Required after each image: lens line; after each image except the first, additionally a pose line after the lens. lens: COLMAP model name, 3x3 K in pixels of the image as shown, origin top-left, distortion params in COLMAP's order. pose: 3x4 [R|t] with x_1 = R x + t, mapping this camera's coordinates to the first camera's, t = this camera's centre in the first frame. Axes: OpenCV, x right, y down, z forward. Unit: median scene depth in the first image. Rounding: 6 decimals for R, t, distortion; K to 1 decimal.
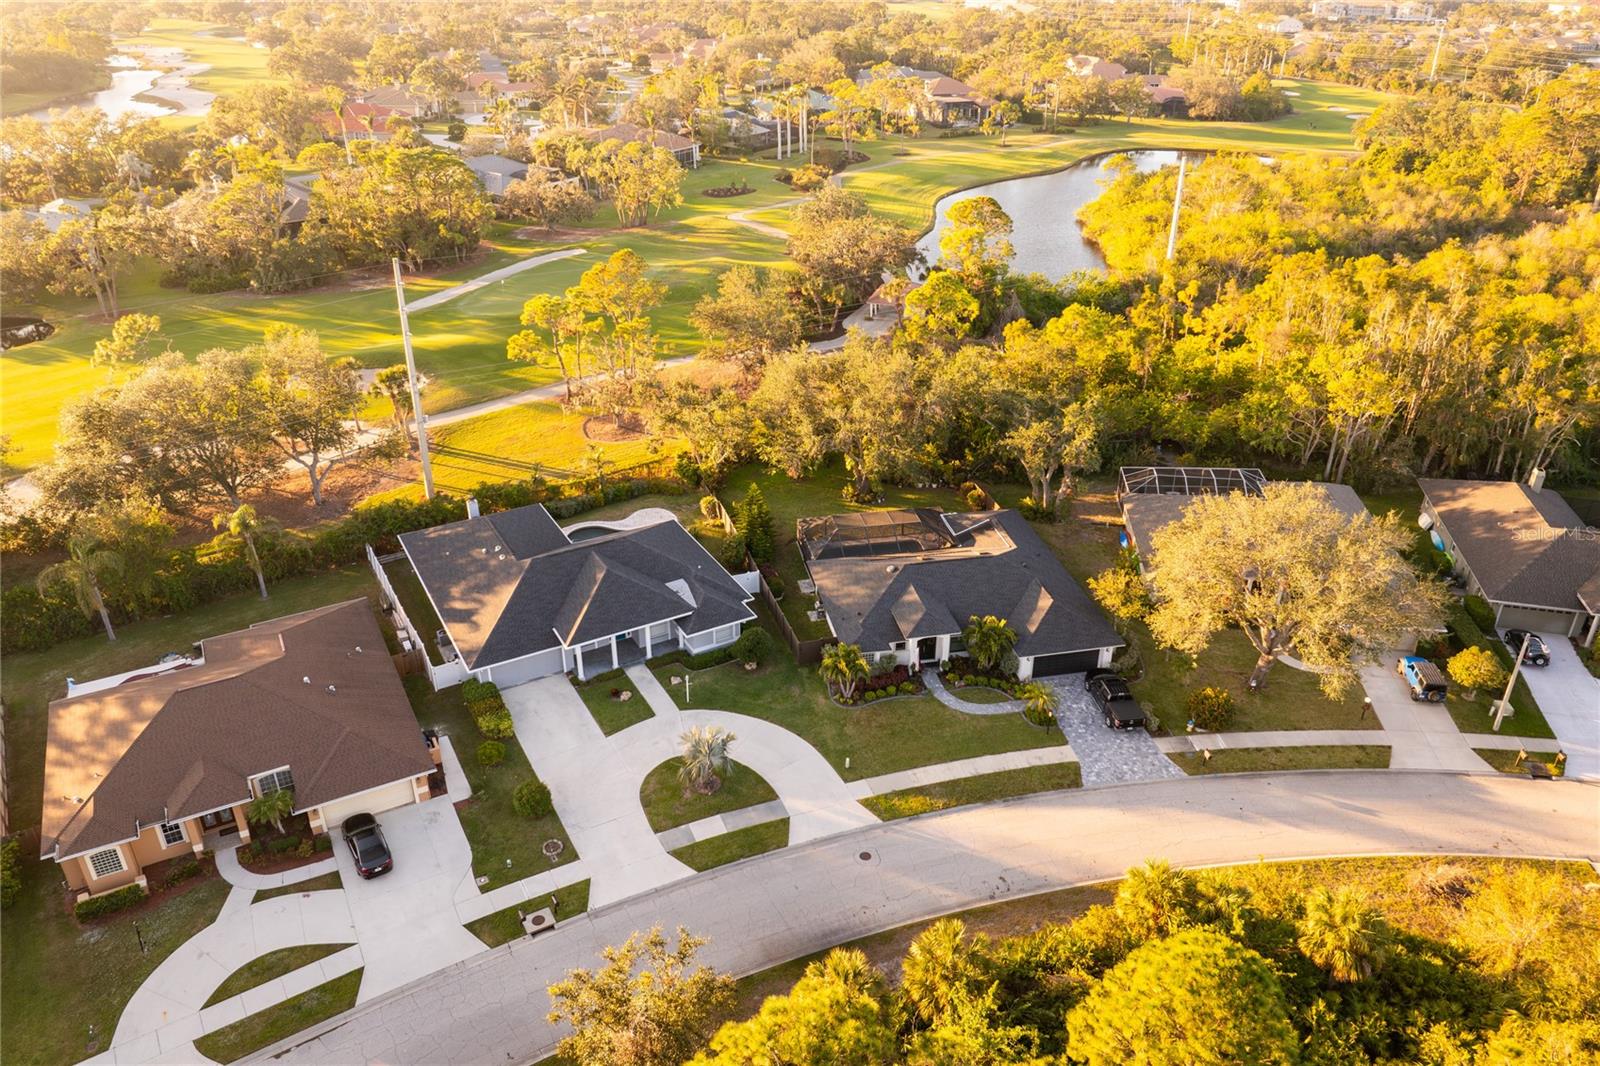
lens RADIAL K [[1123.9, 0, 806.2], [0, 1123.9, 524.6], [0, 0, 1]] dist [-0.032941, -0.003460]
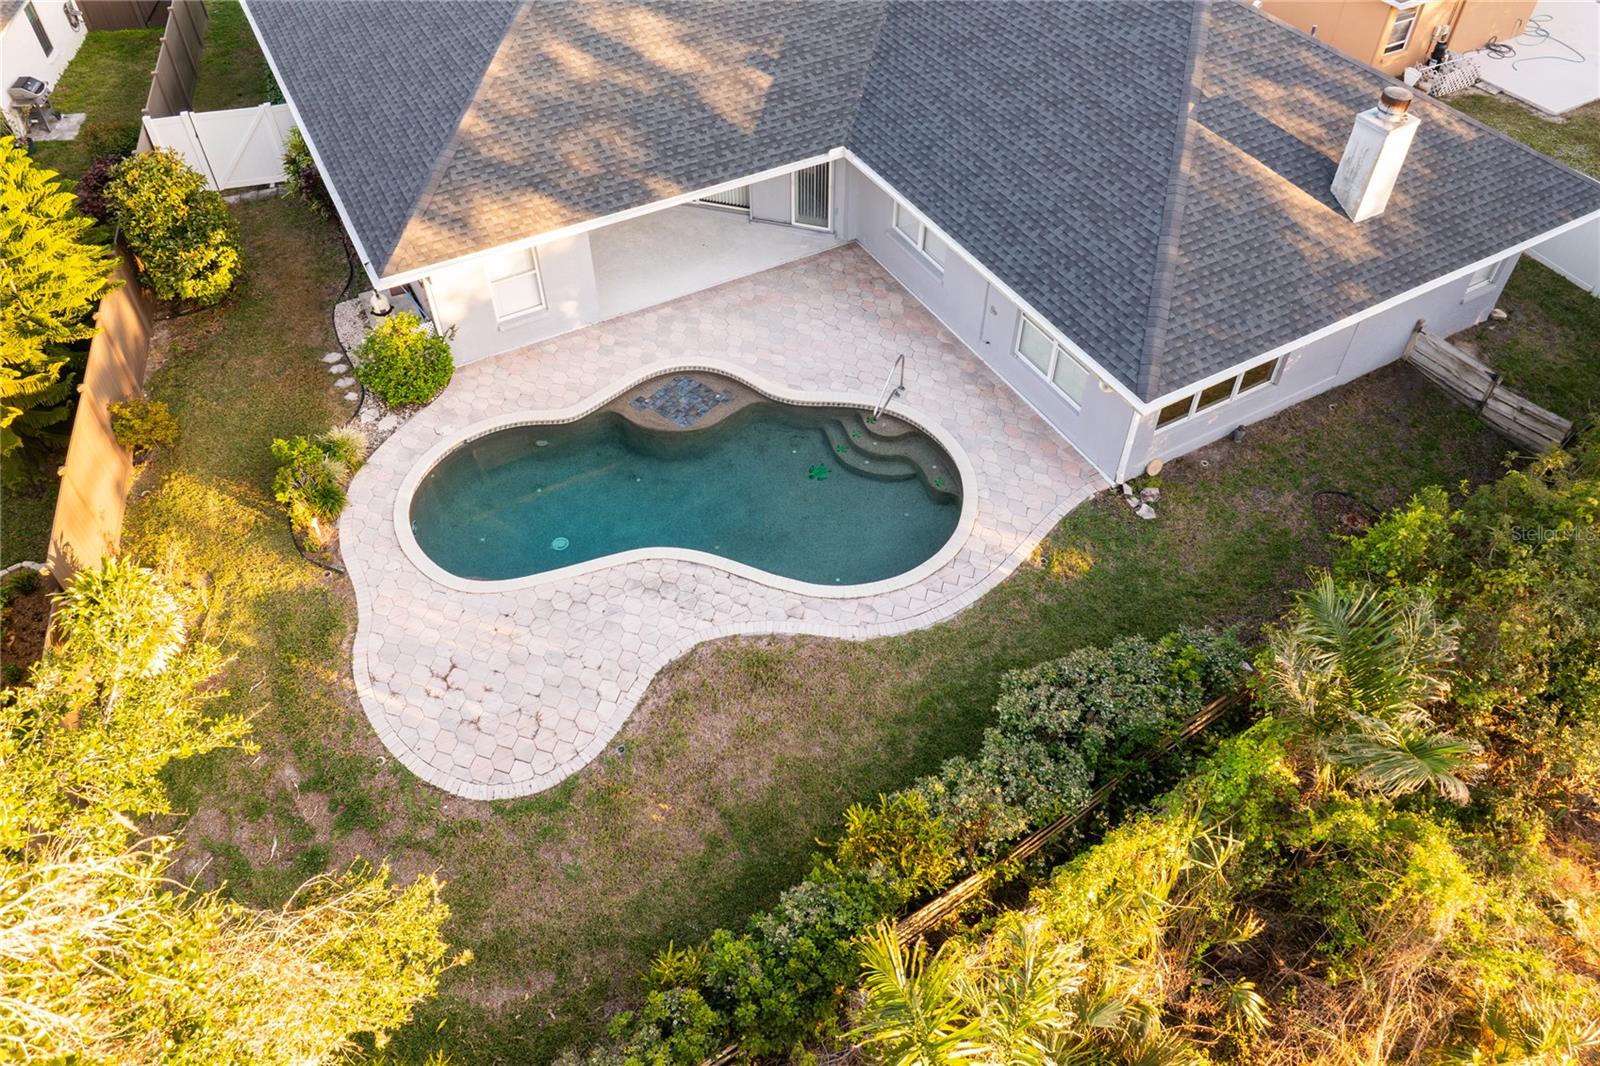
lens RADIAL K [[1123.9, 0, 789.7], [0, 1123.9, 531.0], [0, 0, 1]] dist [-0.032941, -0.003460]
pose [[-0.999869, -0.014596, 0.007059, -0.231164], [0.002311, 0.302627, 0.953106, -0.212914], [-0.016047, 0.952997, -0.302553, 1.319929]]
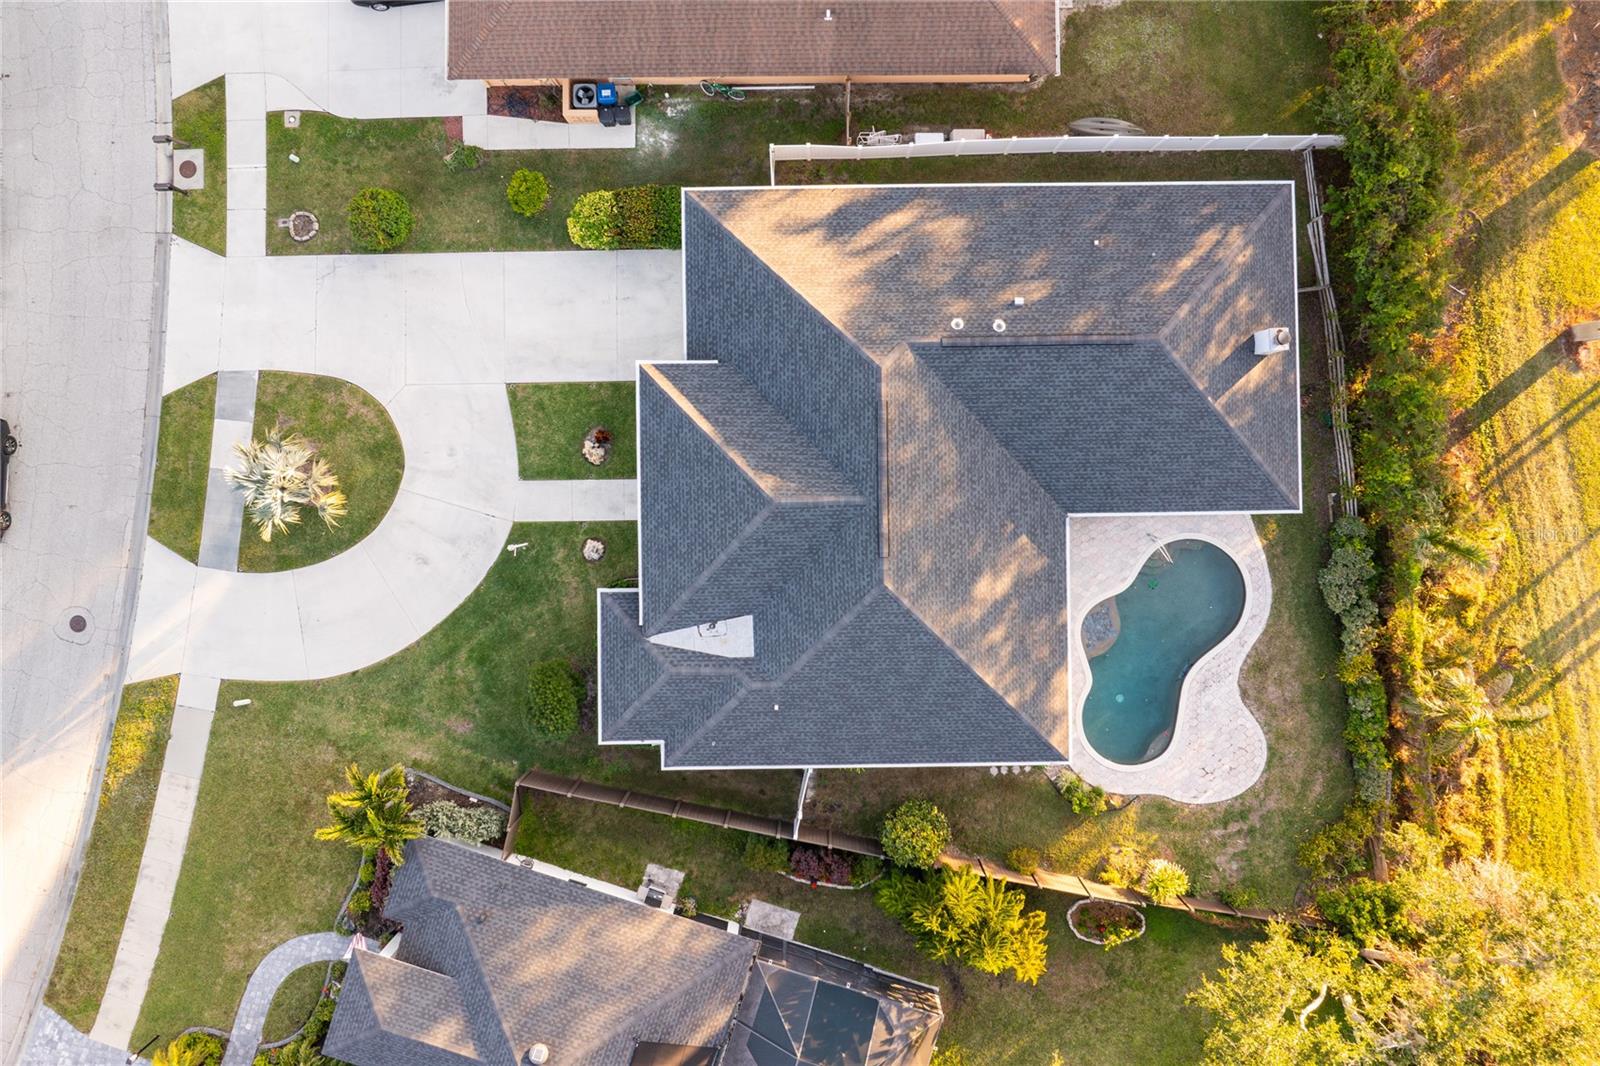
lens RADIAL K [[1123.9, 0, 790.9], [0, 1123.9, 465.0], [0, 0, 1]] dist [-0.032941, -0.003460]
pose [[-0.484603, 0.874705, -0.007140, -0.195940], [-0.407681, -0.218625, 0.886566, -0.378659], [0.773923, 0.432543, 0.462547, 0.805076]]
